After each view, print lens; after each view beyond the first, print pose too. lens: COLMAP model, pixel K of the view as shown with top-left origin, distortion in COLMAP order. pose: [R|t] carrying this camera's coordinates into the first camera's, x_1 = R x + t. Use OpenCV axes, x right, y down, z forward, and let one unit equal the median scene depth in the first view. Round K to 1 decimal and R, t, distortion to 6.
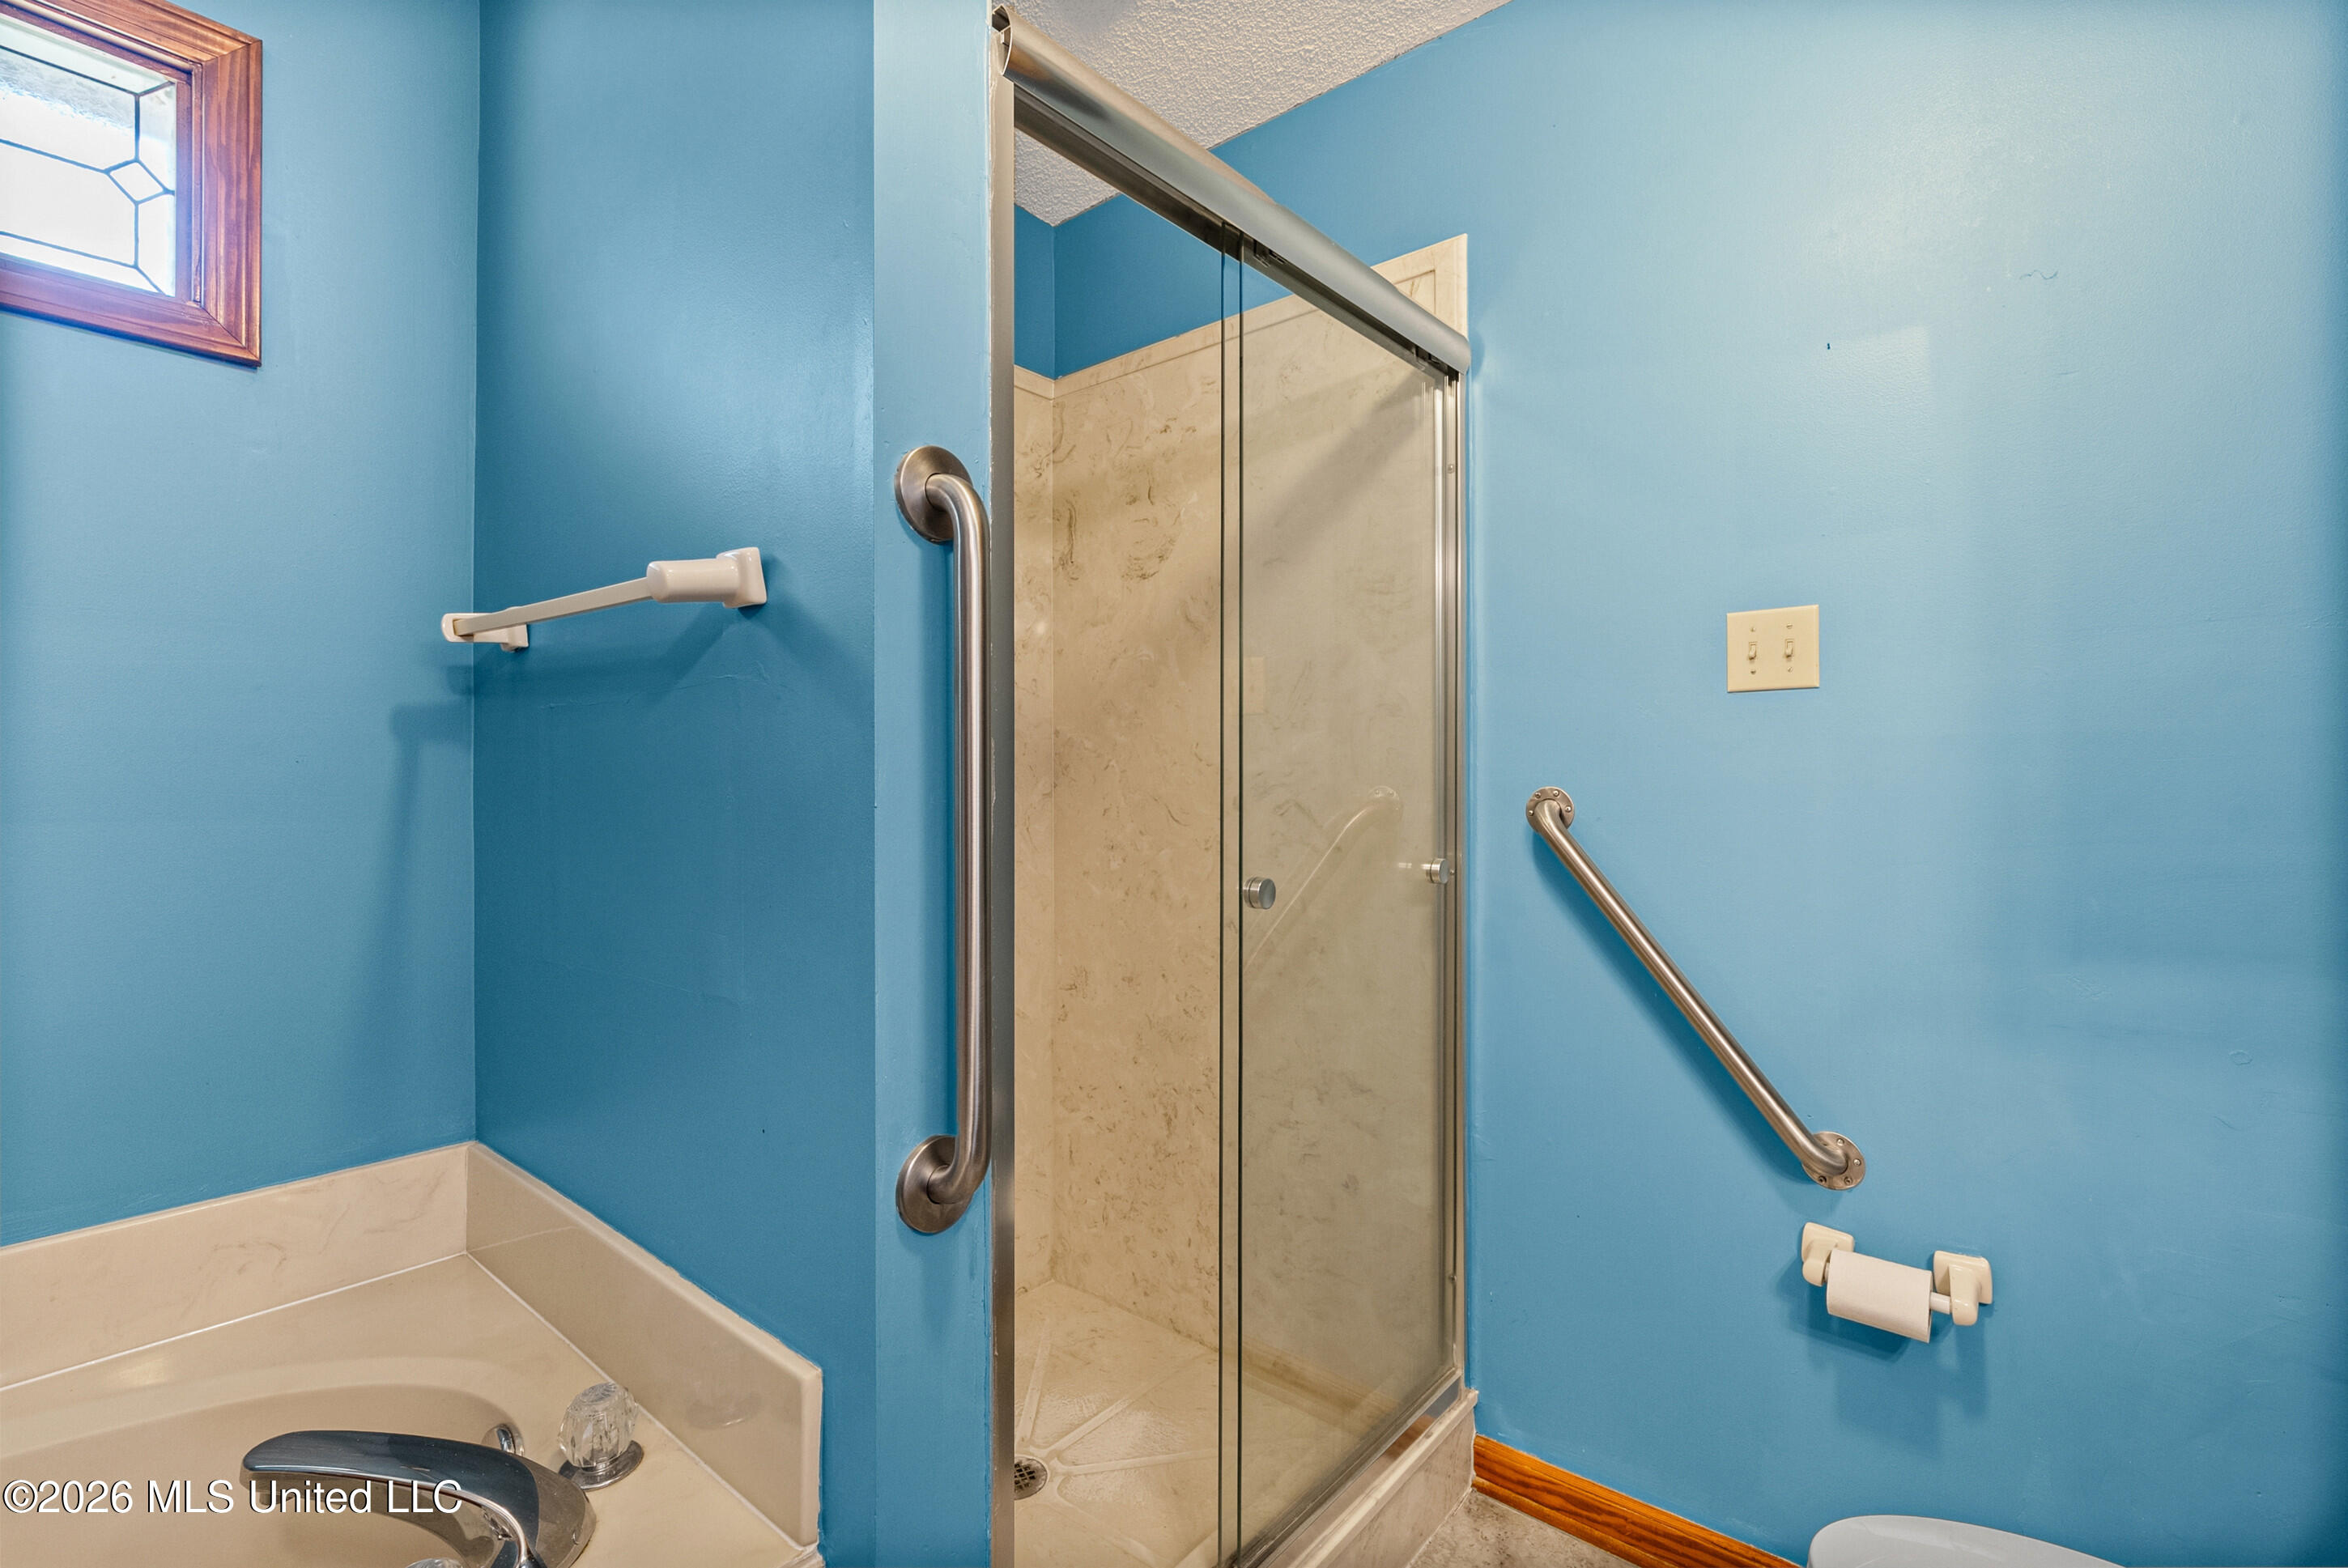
lens RADIAL K [[1066.5, 0, 1160.8], [0, 1066.5, 782.3], [0, 0, 1]] dist [-0.005185, 0.002215]
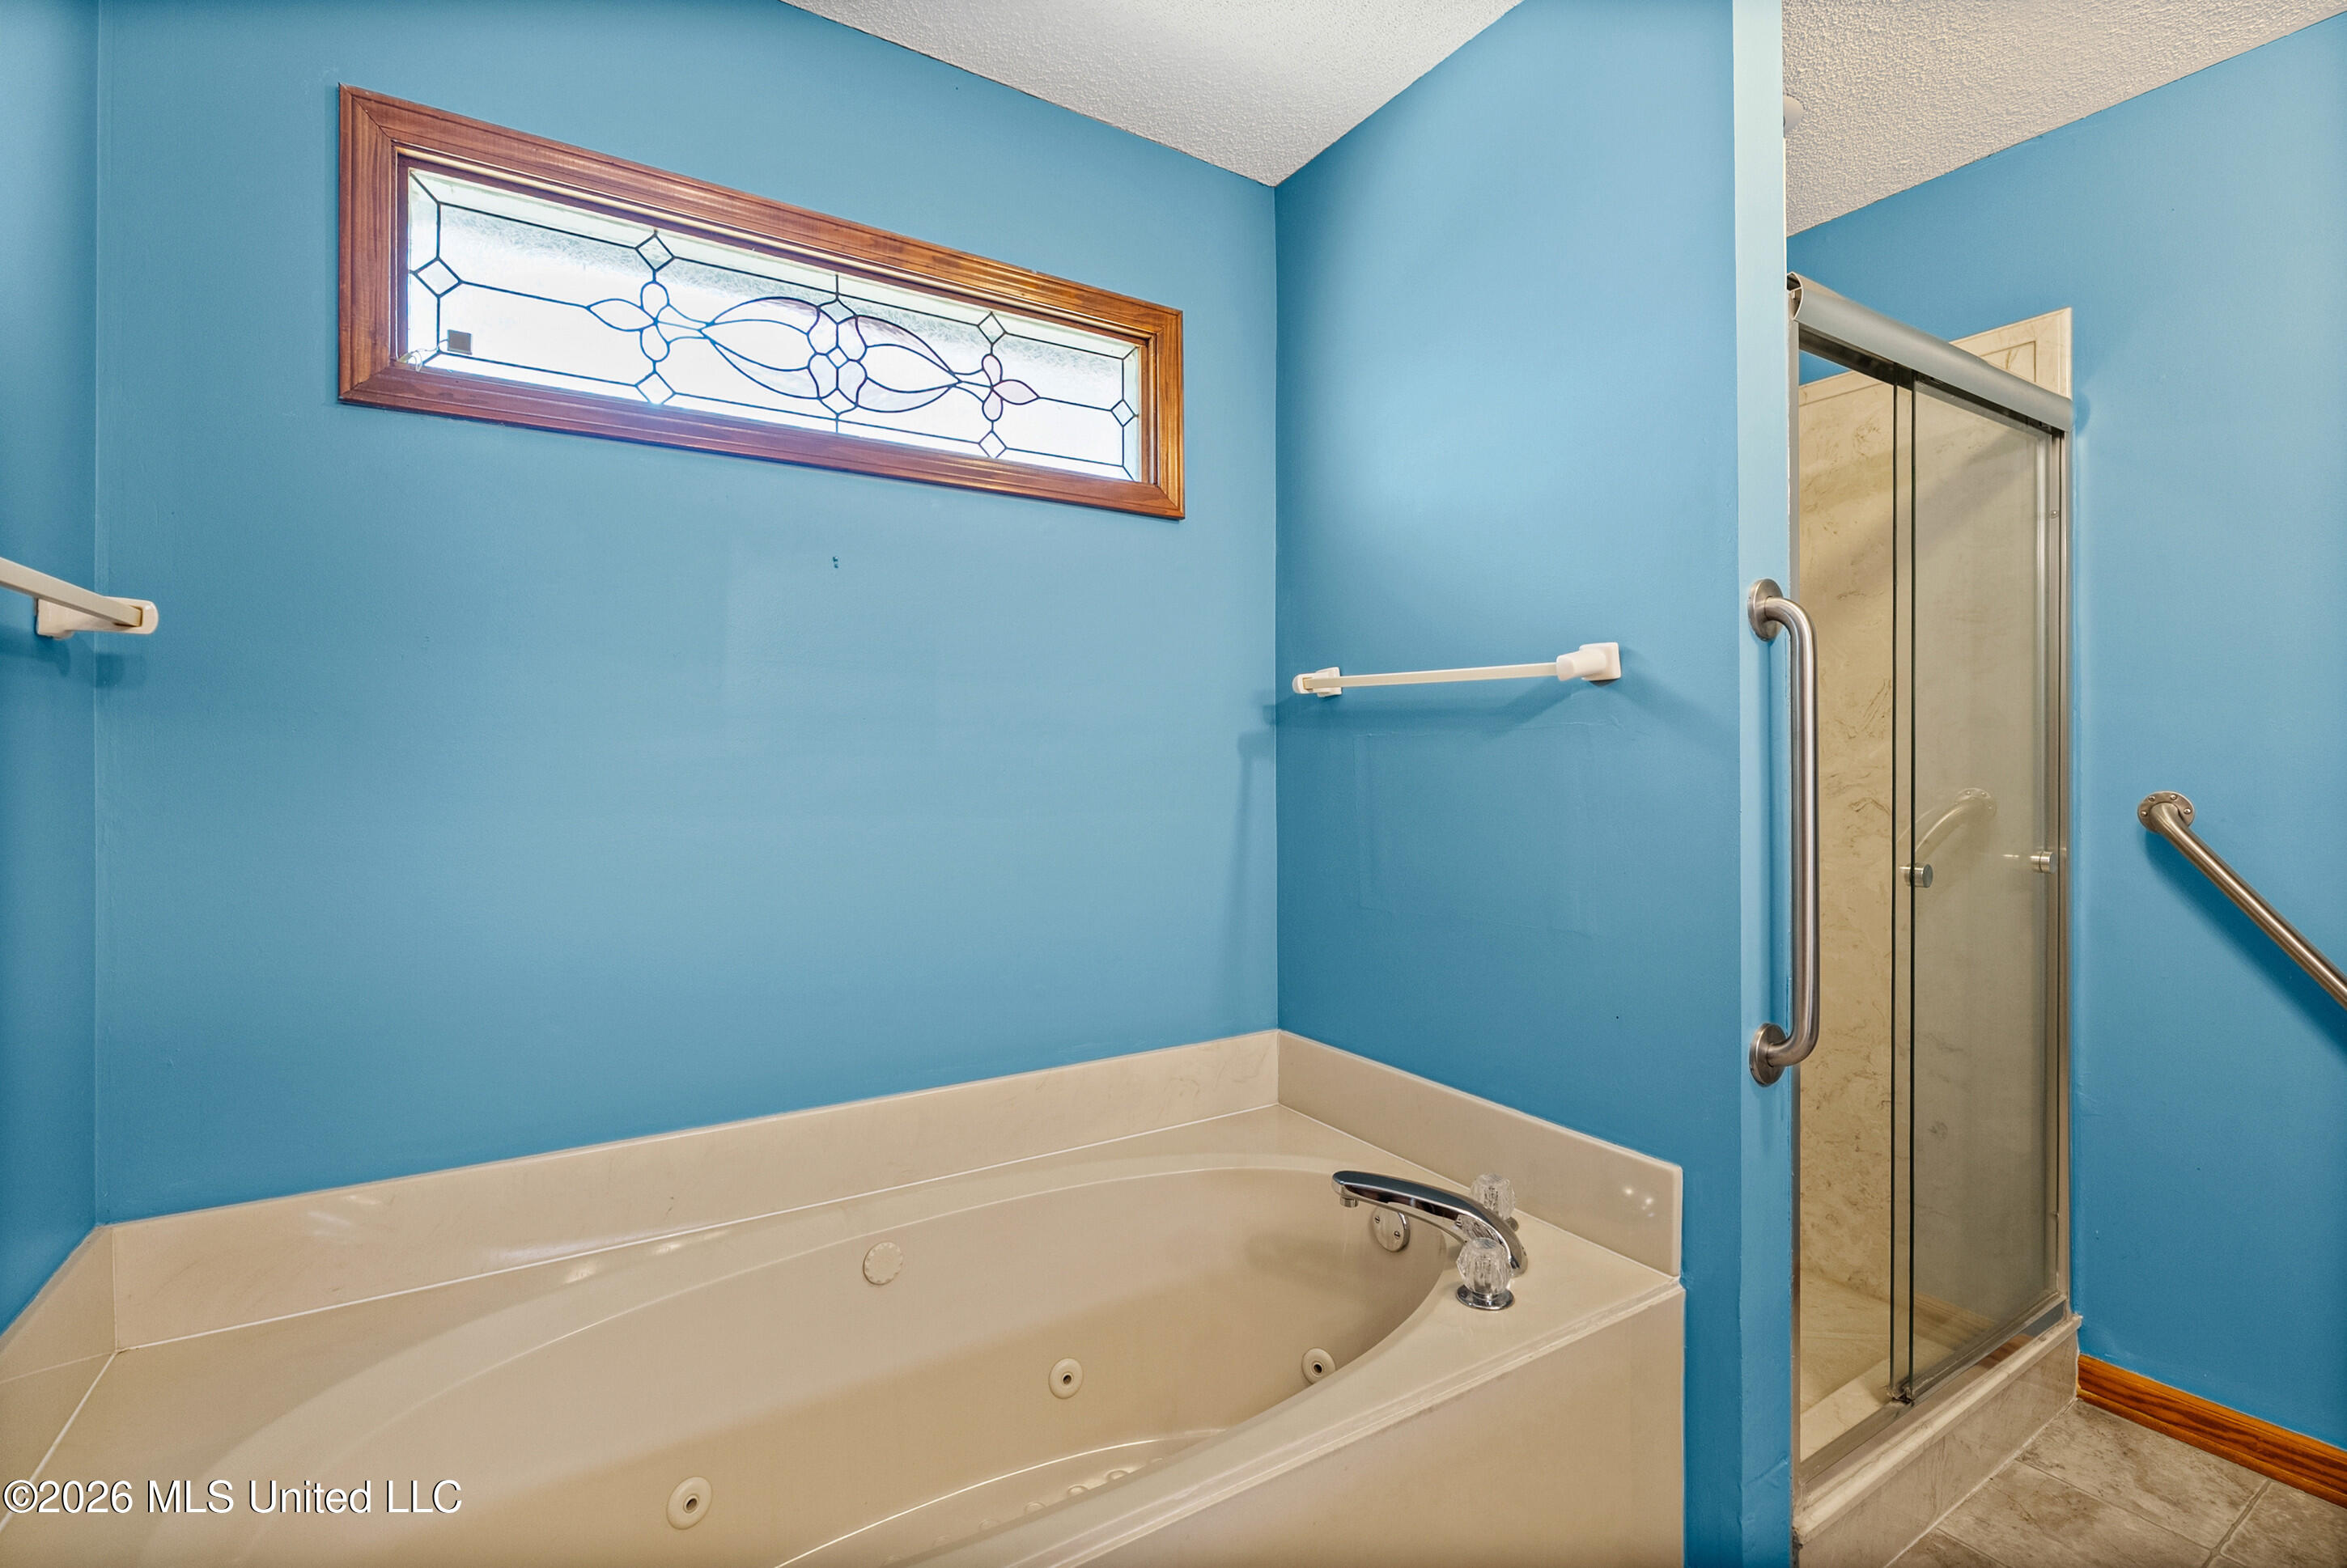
lens RADIAL K [[1066.0, 0, 1163.0], [0, 1066.0, 764.5], [0, 0, 1]] dist [-0.005185, 0.002215]
pose [[0.956361, -0.000138, -0.292186, -0.333888], [0.000334, 1.000000, 0.000623, -0.025571], [0.292186, -0.000693, 0.956361, -0.408693]]
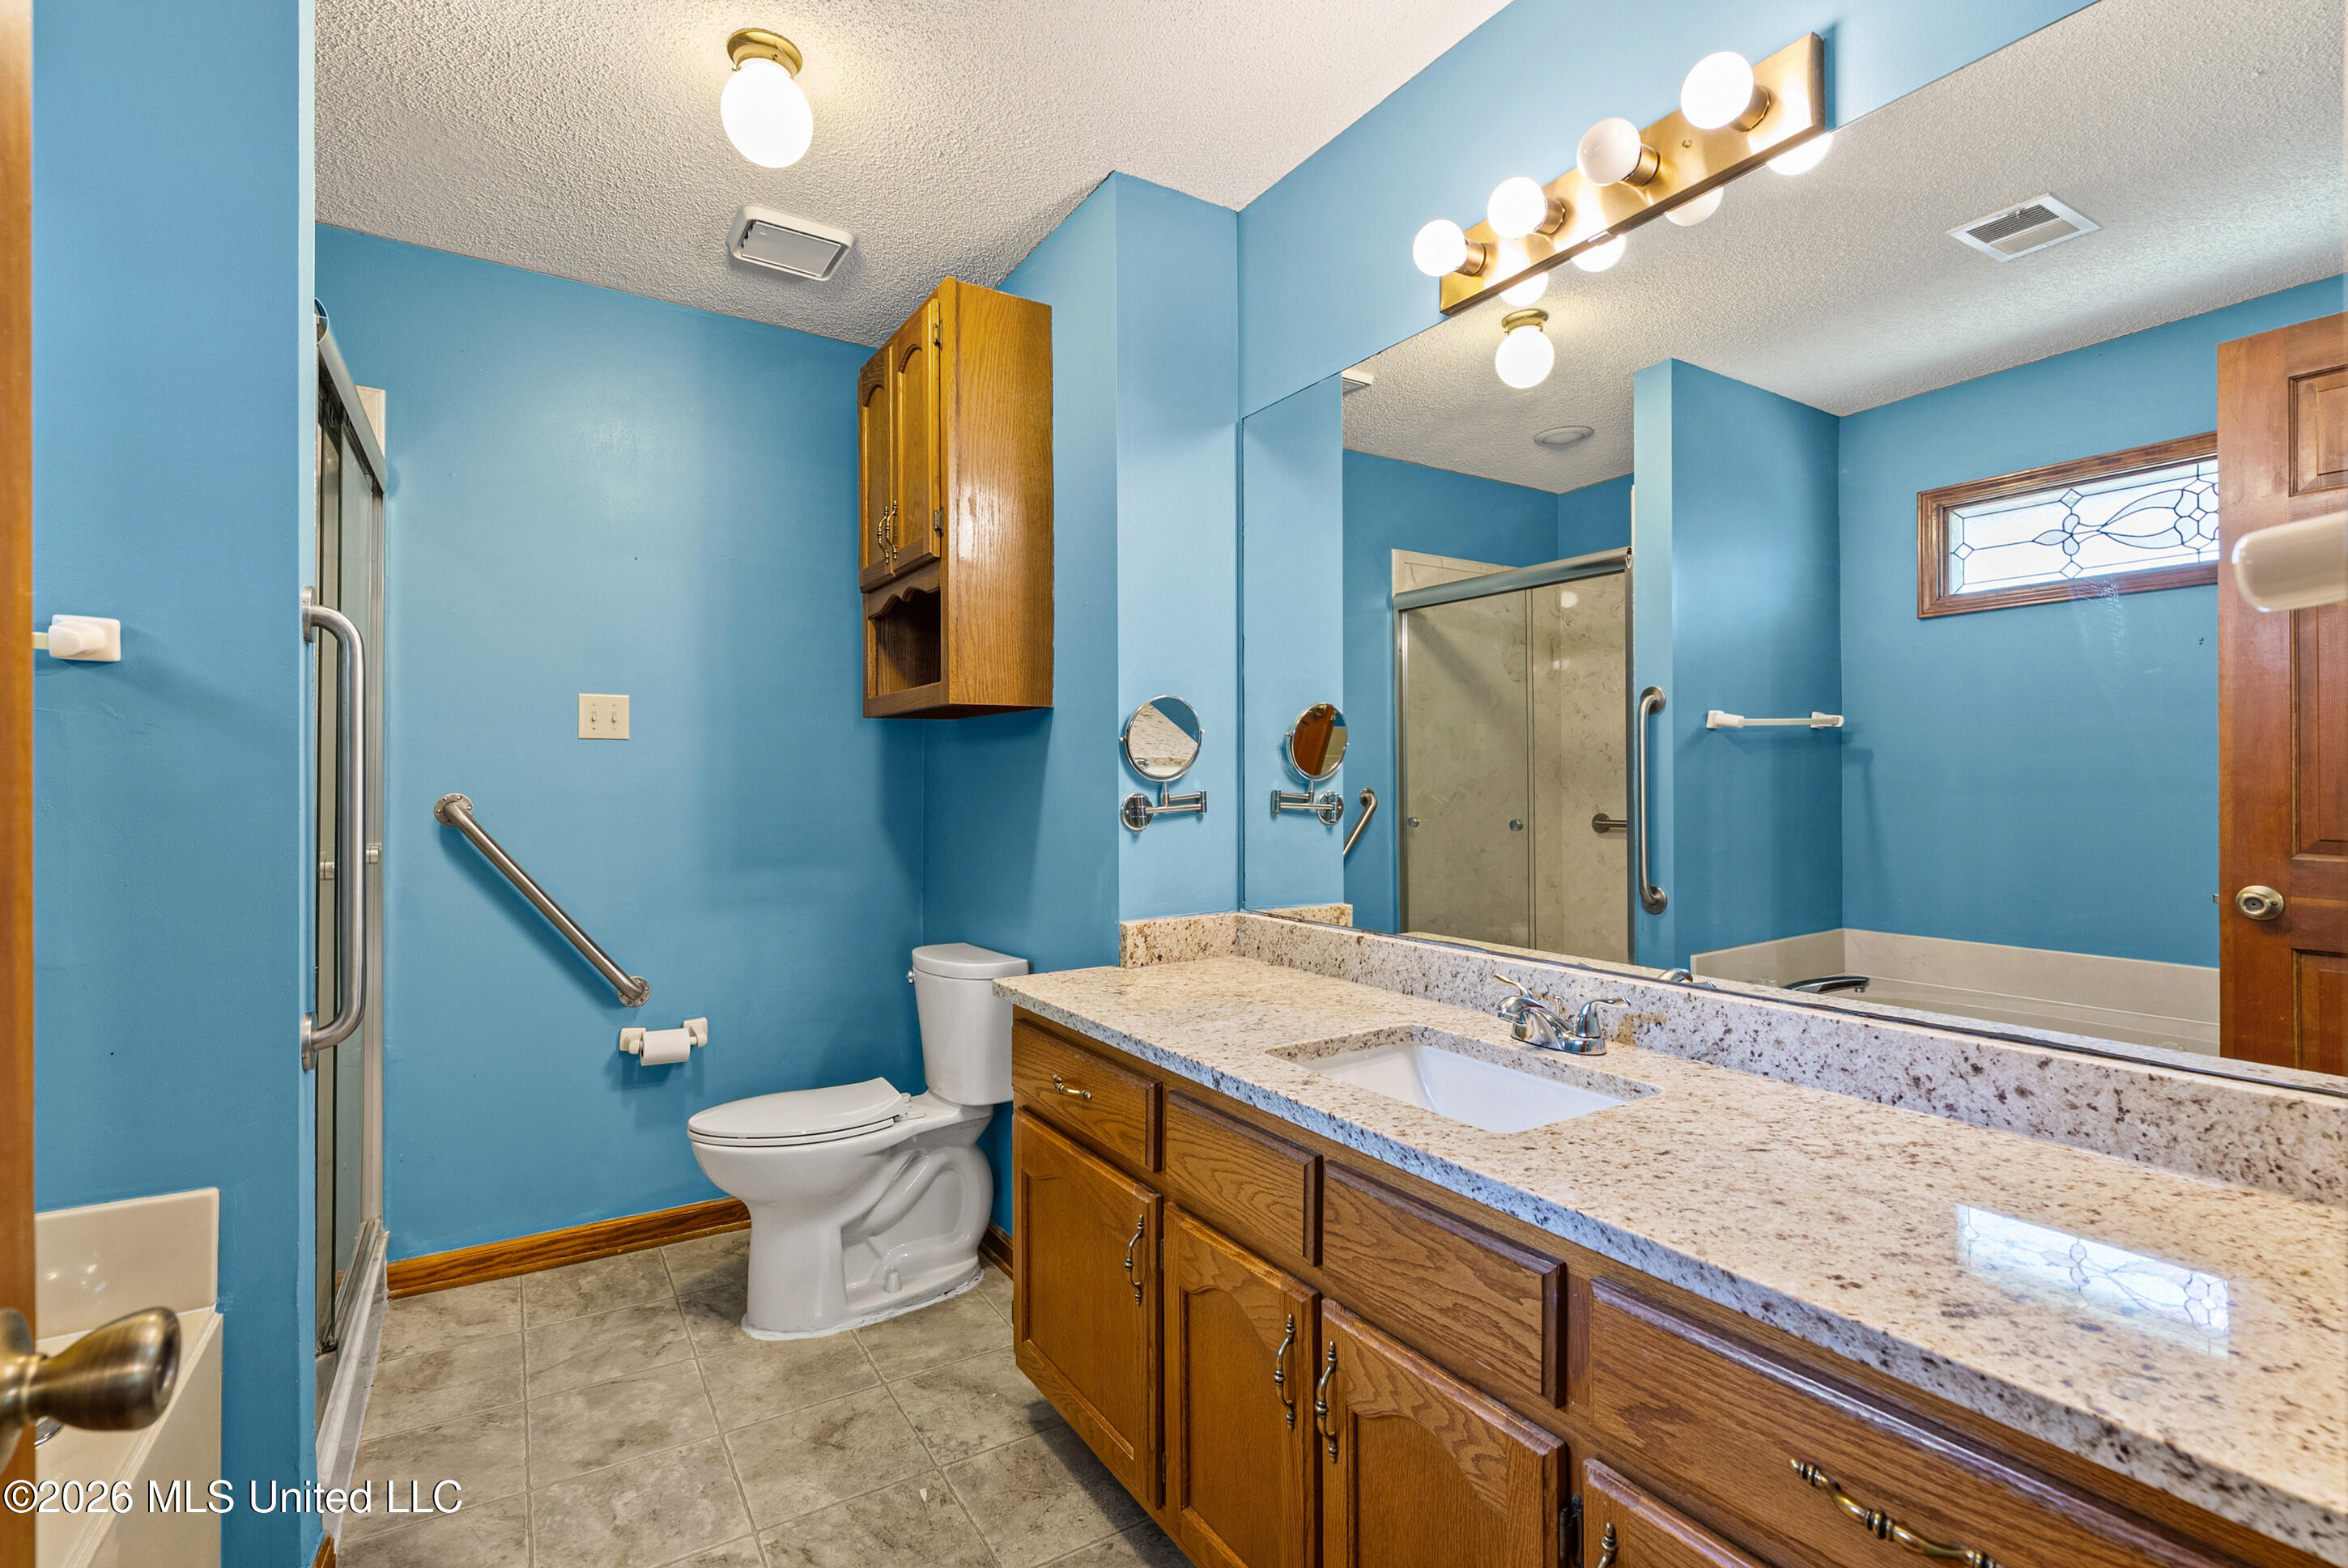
lens RADIAL K [[1066.5, 0, 1160.1], [0, 1066.5, 786.7], [0, 0, 1]] dist [-0.005185, 0.002215]
pose [[0.312305, 0.001099, 0.949981, -0.744764], [-0.004185, 0.999991, 0.000218, -0.009361], [-0.949973, -0.004043, 0.312306, -0.402353]]
